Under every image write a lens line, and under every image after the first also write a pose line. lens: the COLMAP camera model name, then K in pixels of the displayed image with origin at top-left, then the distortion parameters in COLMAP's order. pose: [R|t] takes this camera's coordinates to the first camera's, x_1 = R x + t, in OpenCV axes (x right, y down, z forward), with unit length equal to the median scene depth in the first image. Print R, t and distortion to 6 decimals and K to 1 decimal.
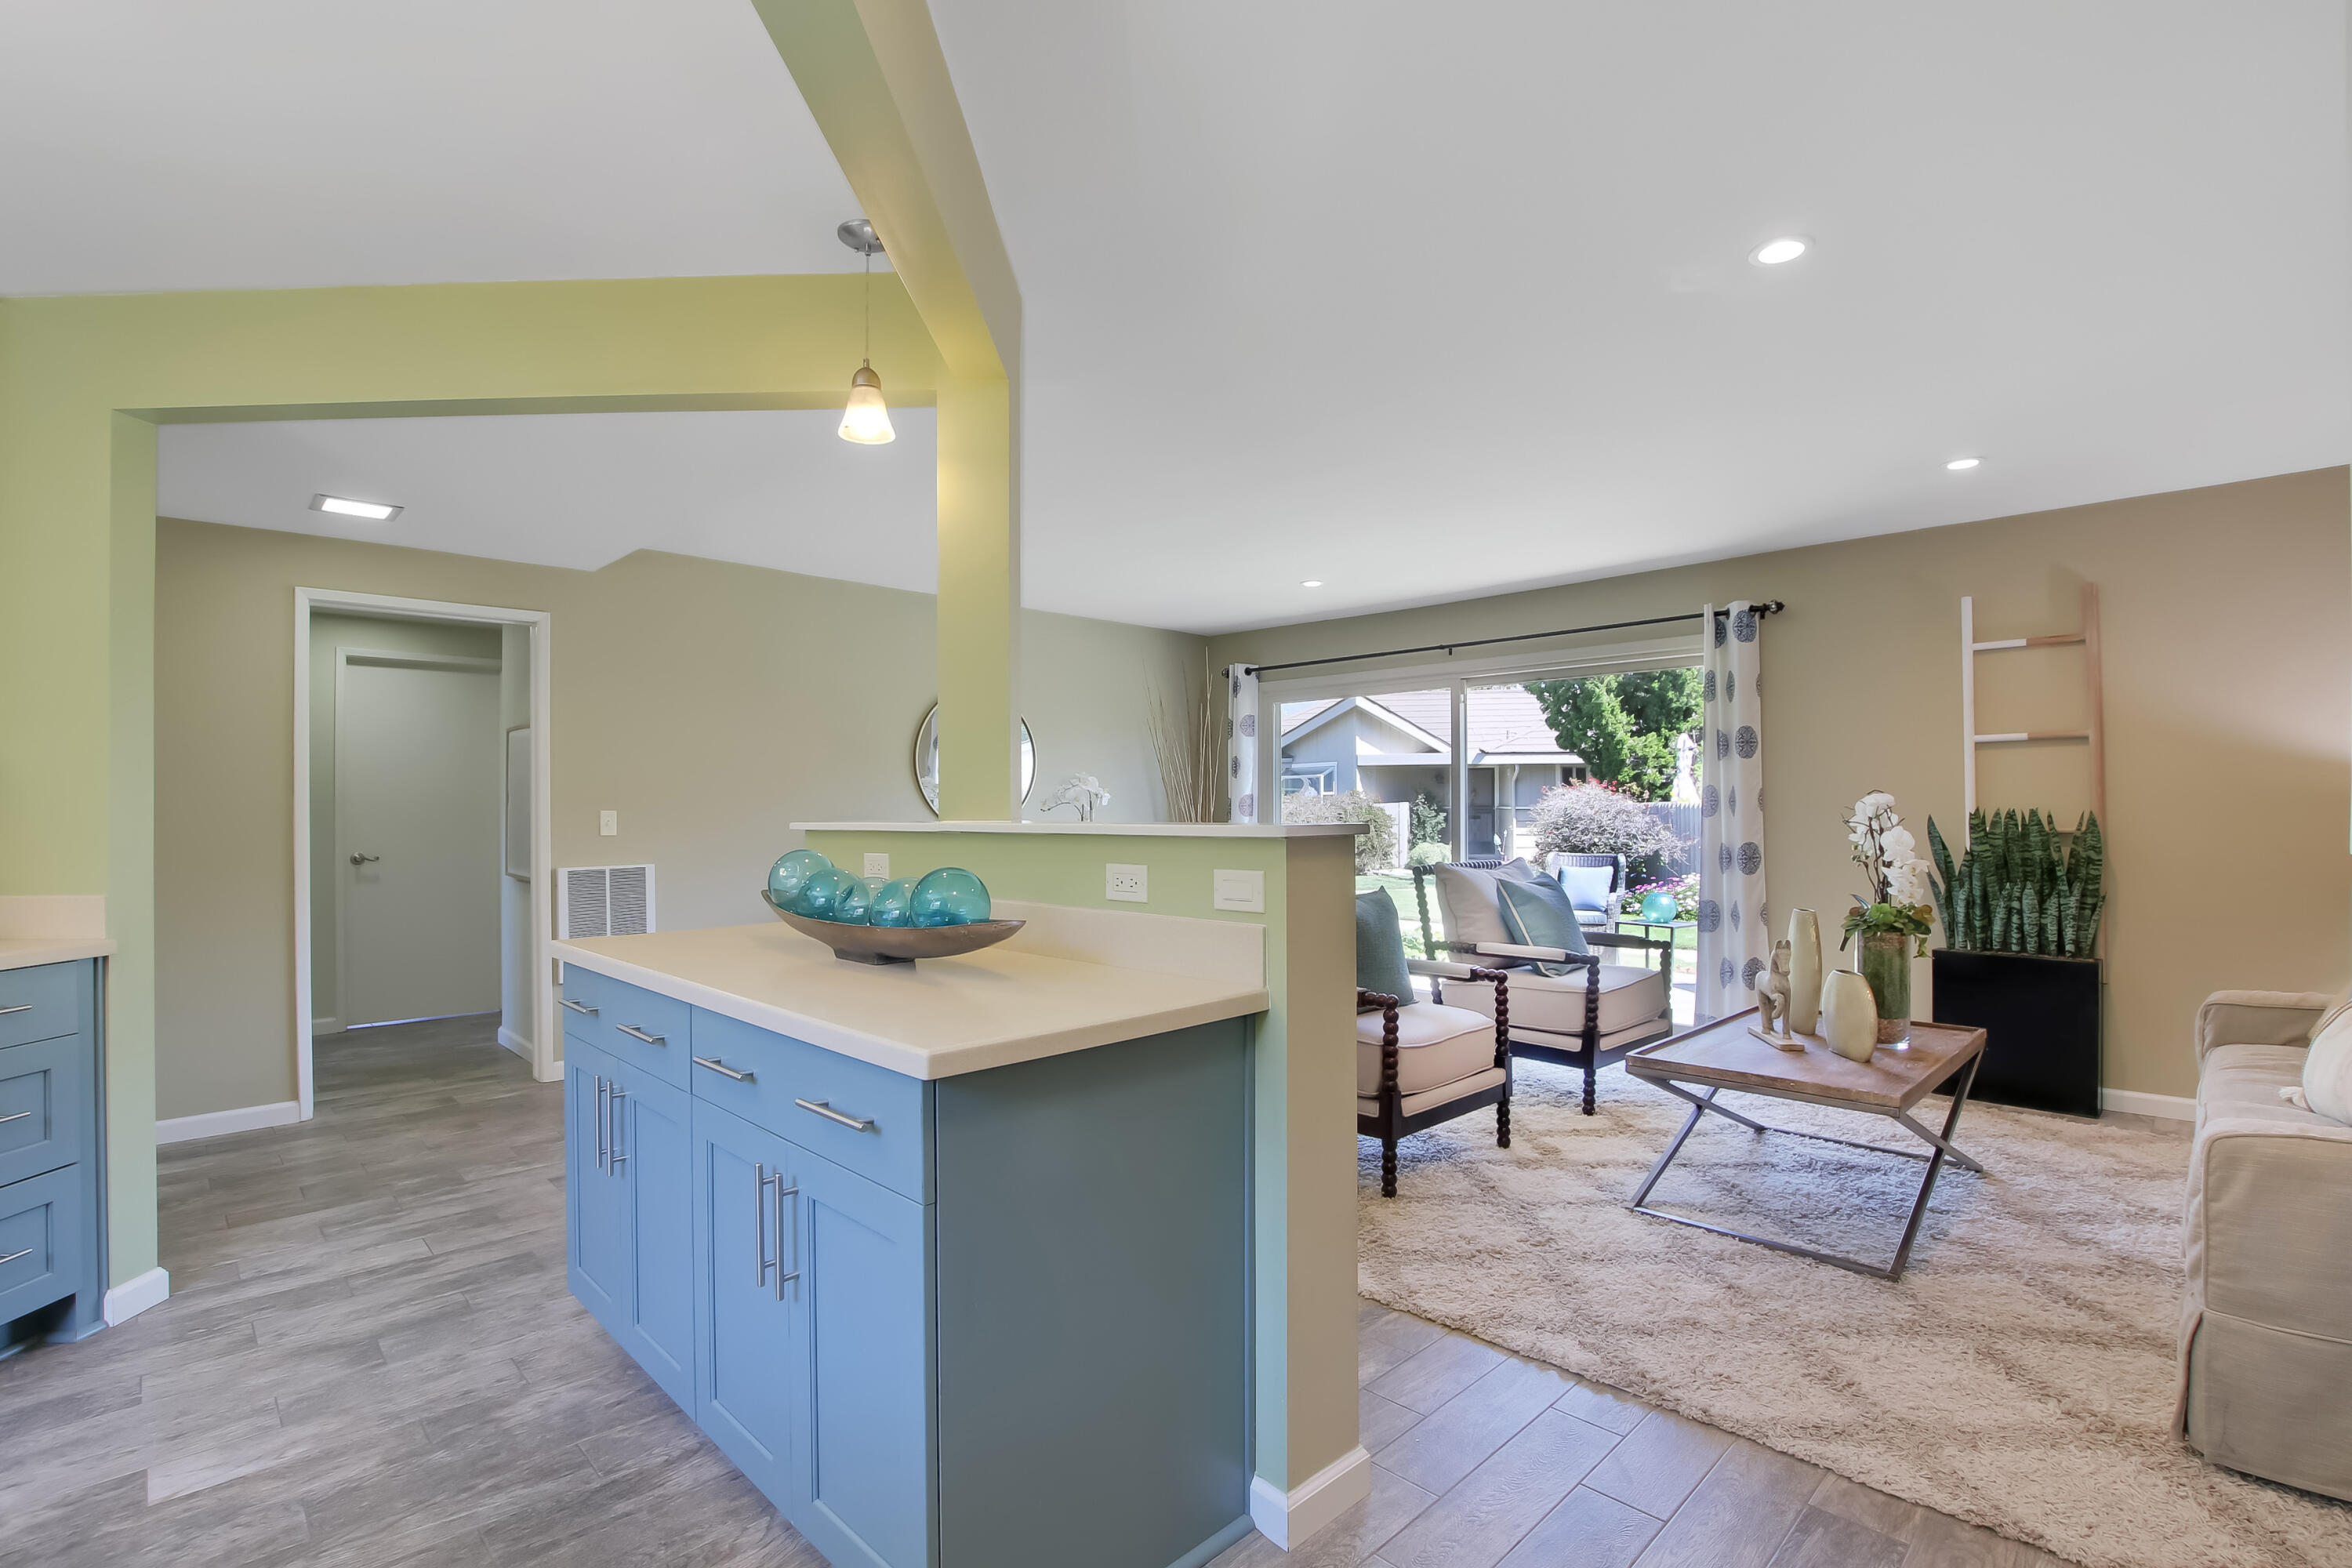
lens RADIAL K [[1087.1, 0, 1188.4], [0, 1087.1, 808.3], [0, 0, 1]] dist [-0.032392, 0.004127]
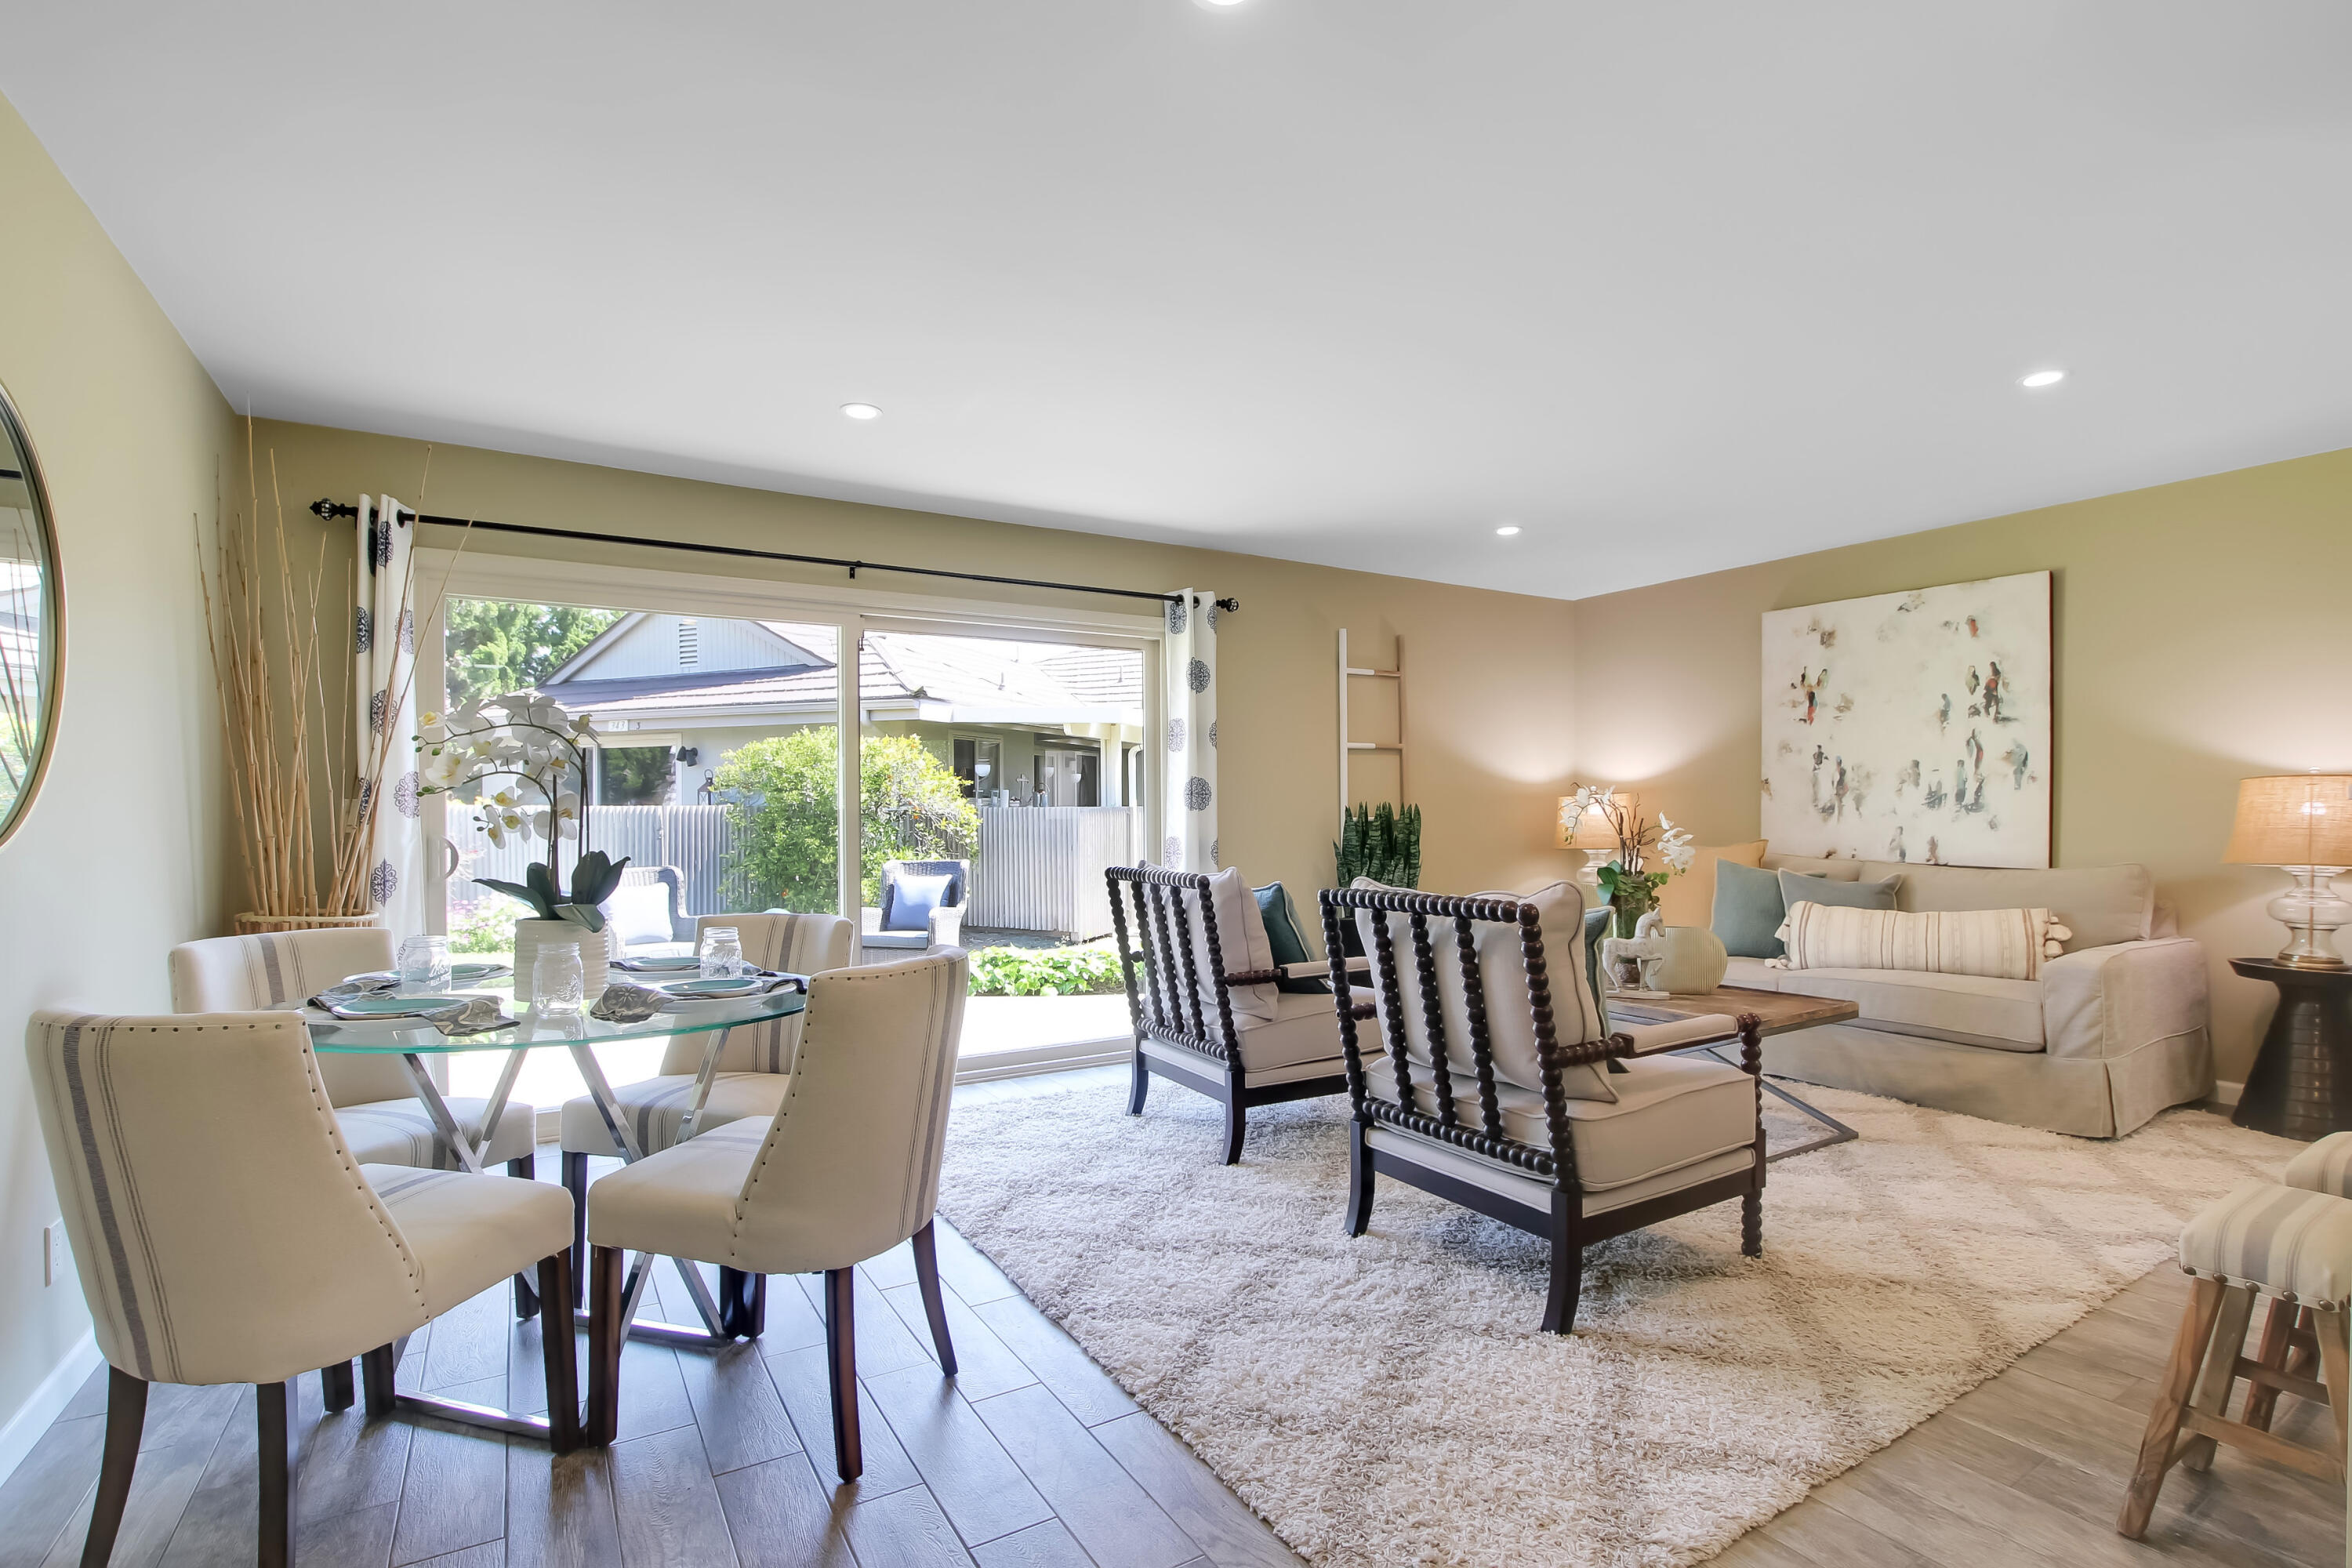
lens RADIAL K [[1087.1, 0, 1154.7], [0, 1087.1, 813.9], [0, 0, 1]] dist [-0.032392, 0.004127]
pose [[0.244458, -0.000266, 0.969660, -0.559373], [0.006127, 0.999980, -0.001270, 0.014802], [-0.969641, 0.006252, 0.244455, 0.963245]]
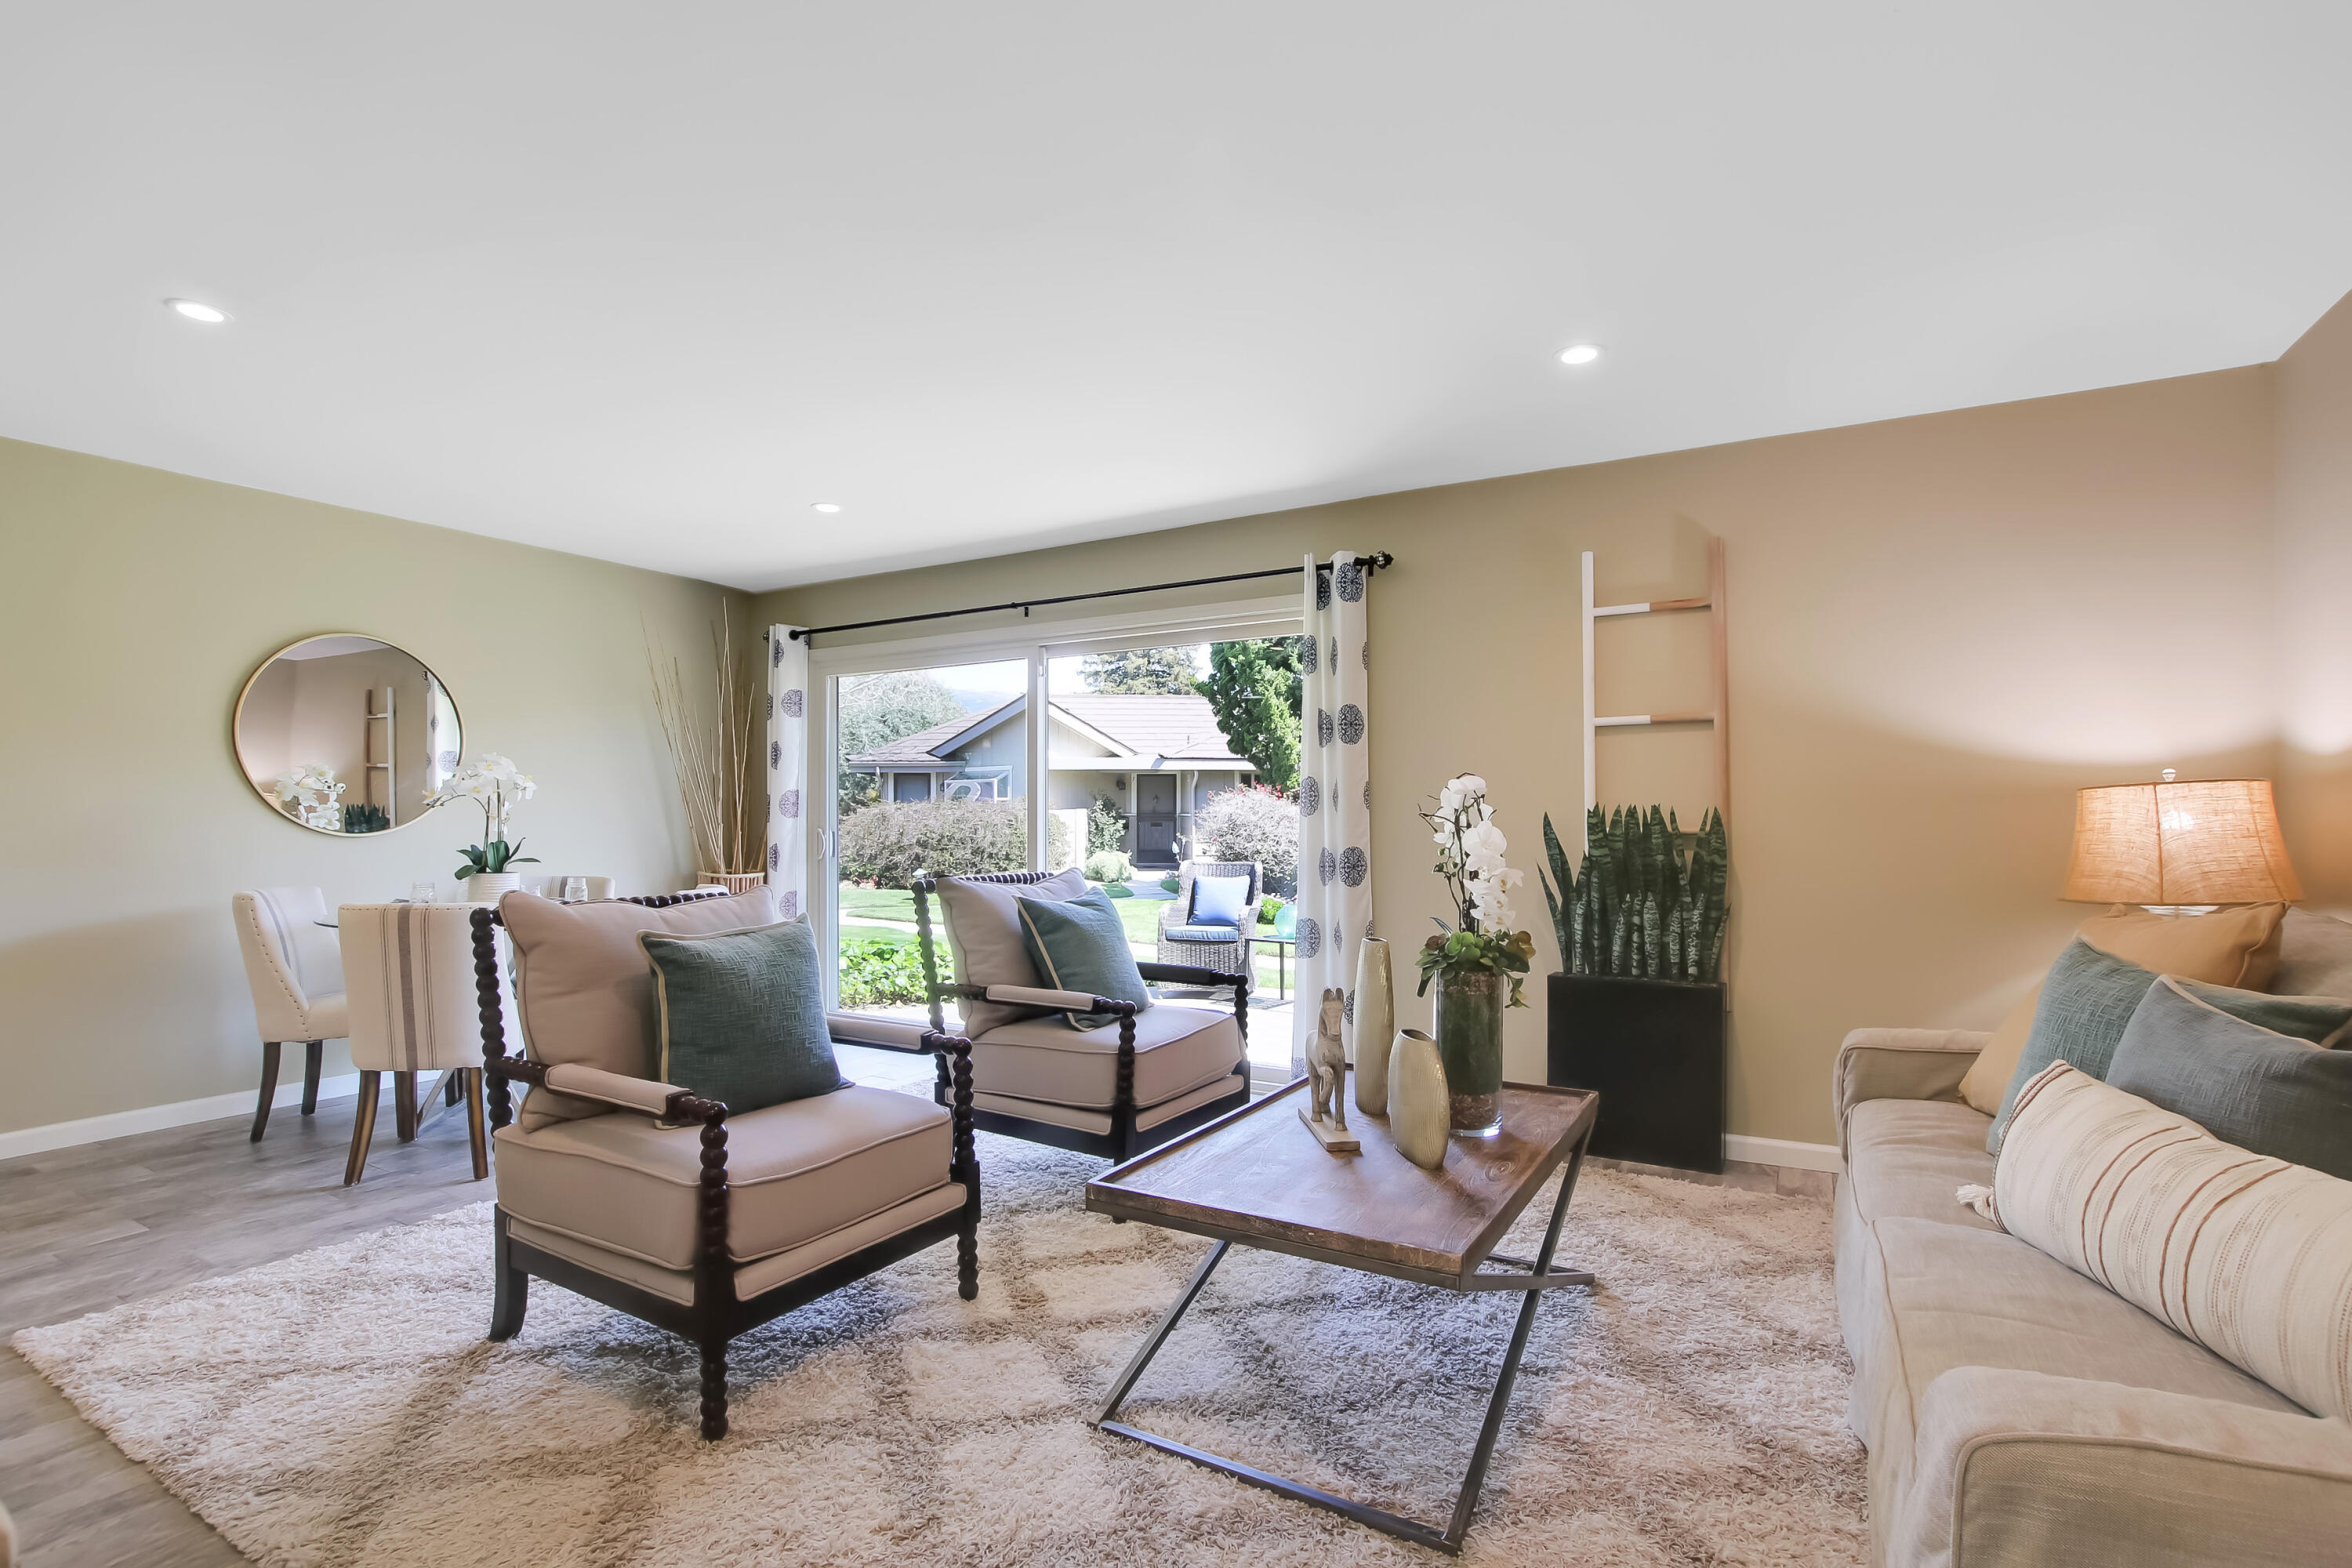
lens RADIAL K [[1087.1, 0, 1190.6], [0, 1087.1, 828.4], [0, 0, 1]] dist [-0.032392, 0.004127]
pose [[0.965558, 0.000167, 0.260189, 0.222015], [-0.002766, 0.999950, 0.009622, 0.011698], [-0.260174, -0.010010, 0.965510, 0.279683]]
